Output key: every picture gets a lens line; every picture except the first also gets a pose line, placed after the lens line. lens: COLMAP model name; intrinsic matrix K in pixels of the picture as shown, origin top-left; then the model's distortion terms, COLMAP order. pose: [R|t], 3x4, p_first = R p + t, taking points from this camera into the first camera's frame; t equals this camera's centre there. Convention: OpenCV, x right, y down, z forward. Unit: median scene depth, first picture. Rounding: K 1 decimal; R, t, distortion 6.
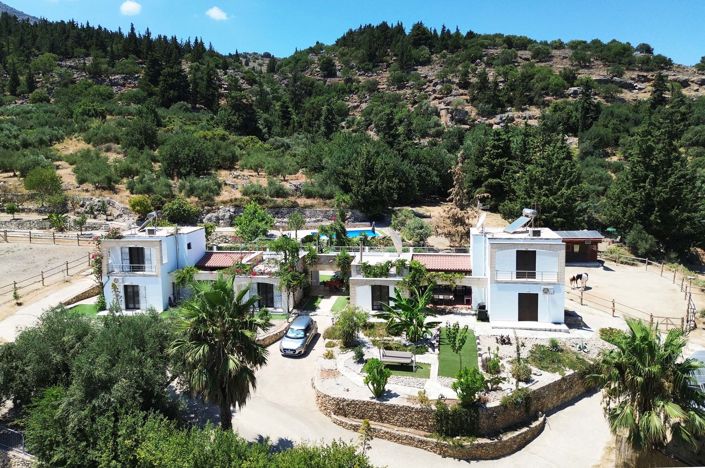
lens RADIAL K [[491.4, 0, 351.9], [0, 491.4, 212.1], [0, 0, 1]] dist [0.054945, -0.034912]
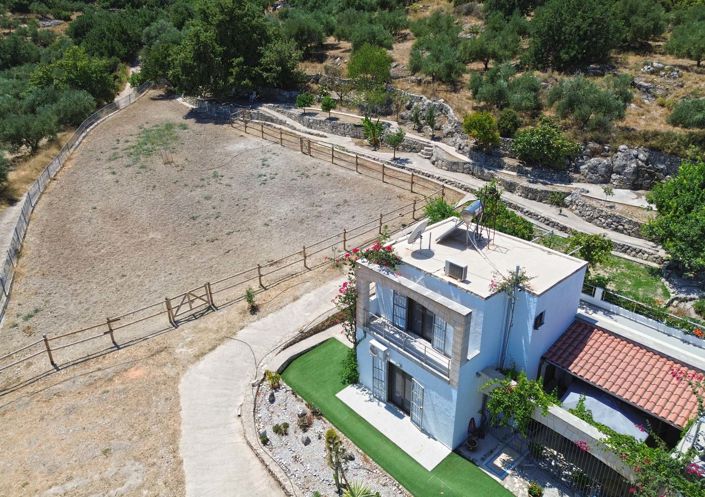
lens RADIAL K [[507.6, 0, 352.0], [0, 507.6, 236.1], [0, 0, 1]] dist [0.022471, -0.004136]
pose [[0.769550, 0.275703, -0.576005, -0.134628], [-0.087123, 0.938893, 0.333001, -0.070729], [0.632616, -0.206078, 0.746545, 0.361573]]
